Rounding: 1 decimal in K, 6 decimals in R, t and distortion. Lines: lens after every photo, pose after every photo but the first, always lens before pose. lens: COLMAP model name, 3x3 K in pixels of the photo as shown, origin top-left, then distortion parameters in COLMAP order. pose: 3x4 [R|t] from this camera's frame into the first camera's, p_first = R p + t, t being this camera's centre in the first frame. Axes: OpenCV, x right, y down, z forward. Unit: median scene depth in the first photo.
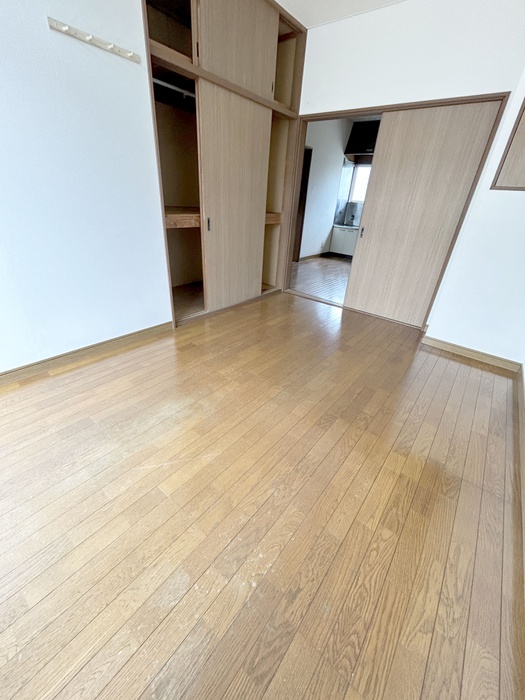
lens RADIAL K [[280.2, 0, 264.7], [0, 280.2, 350.0], [0, 0, 1]] dist [-0.001621, 0.000894]
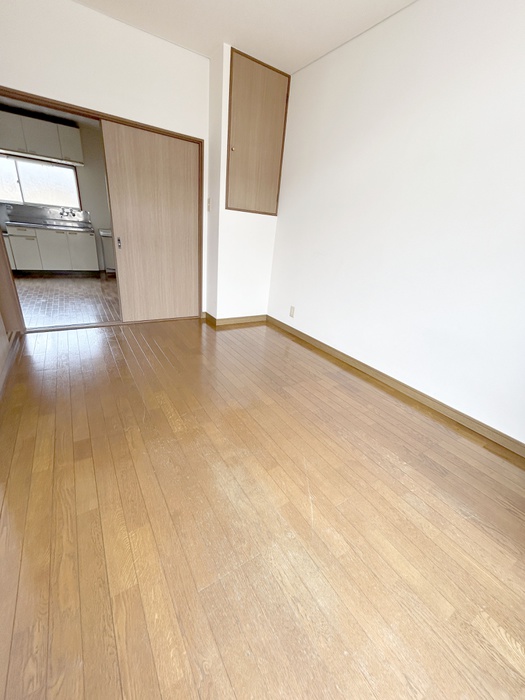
lens RADIAL K [[280.2, 0, 261.9], [0, 280.2, 350.5], [0, 0, 1]] dist [-0.001621, 0.000894]
pose [[0.328222, -0.401359, 0.855092, -0.757630], [0.388712, 0.882431, 0.264987, -0.272075], [-0.860914, 0.245410, 0.445646, 0.423306]]
